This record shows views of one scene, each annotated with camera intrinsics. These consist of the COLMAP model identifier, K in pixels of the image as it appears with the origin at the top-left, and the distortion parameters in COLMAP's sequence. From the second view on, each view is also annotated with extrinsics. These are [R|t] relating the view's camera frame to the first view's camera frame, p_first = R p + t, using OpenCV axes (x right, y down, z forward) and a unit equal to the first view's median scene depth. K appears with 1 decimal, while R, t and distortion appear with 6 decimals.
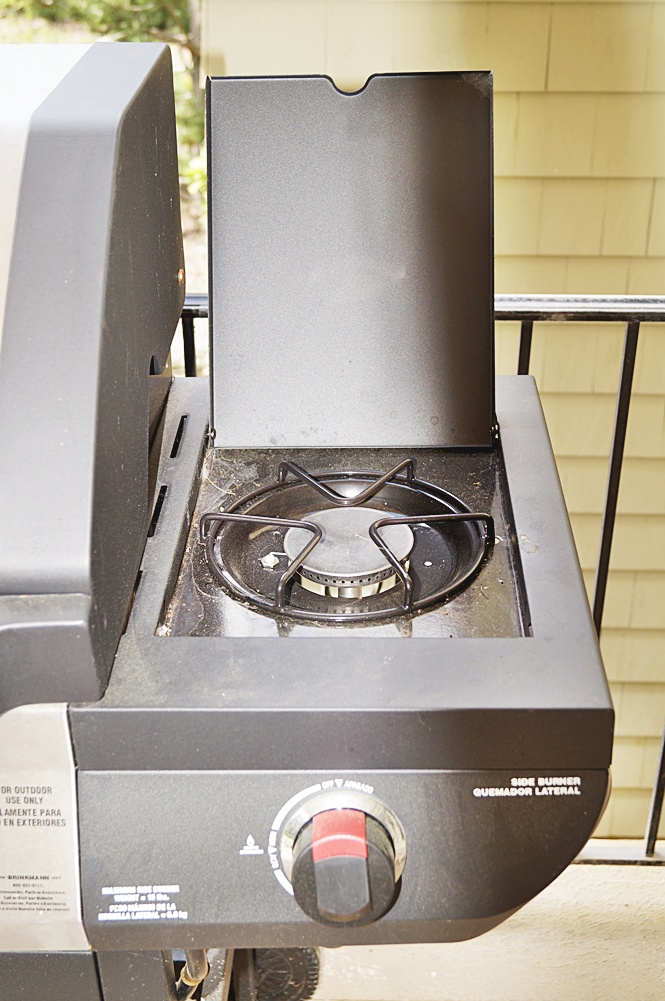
lens RADIAL K [[1321.0, 0, 332.5], [0, 1321.0, 500.5], [0, 0, 1]] dist [-0.015096, 0.001506]
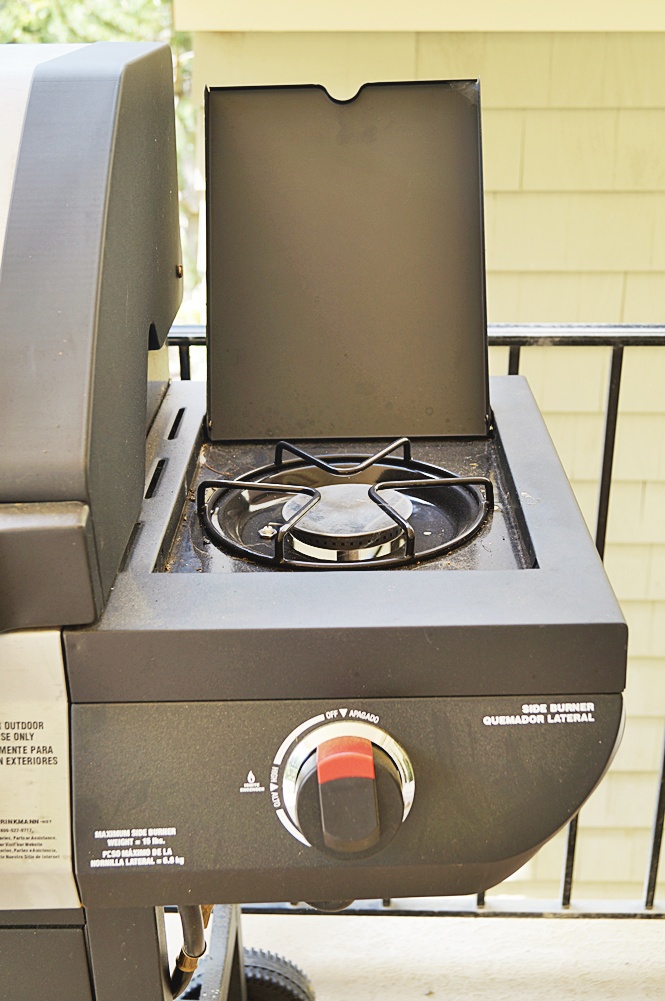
lens RADIAL K [[1262.1, 0, 332.5], [0, 1262.1, 500.5], [0, 0, 1]] dist [-0.016664, -0.004240]
pose [[0.999892, -0.006905, 0.013007, -0.013538], [0.008430, 0.992602, -0.121118, 0.167903], [-0.012075, 0.121214, 0.992553, 0.068450]]
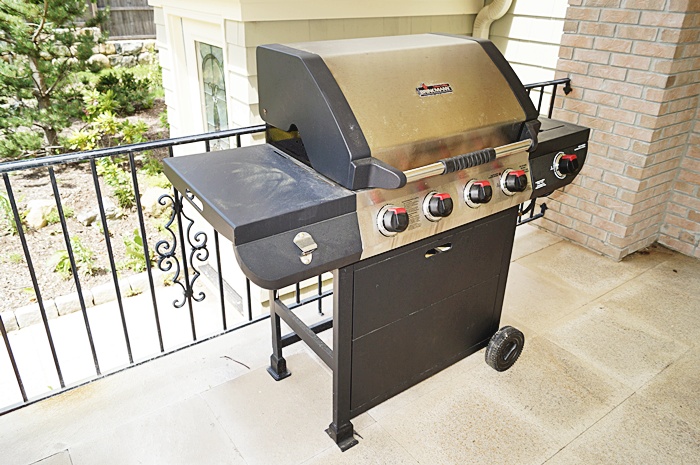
lens RADIAL K [[537.2, 0, 350.0], [0, 537.2, 232.5], [0, 0, 1]] dist [0.005530, 0.006208]
pose [[0.790307, -0.252140, 0.558426, -1.954896], [0.291754, 0.956307, 0.018889, 0.229324], [-0.538790, 0.147995, 0.829339, -0.316510]]
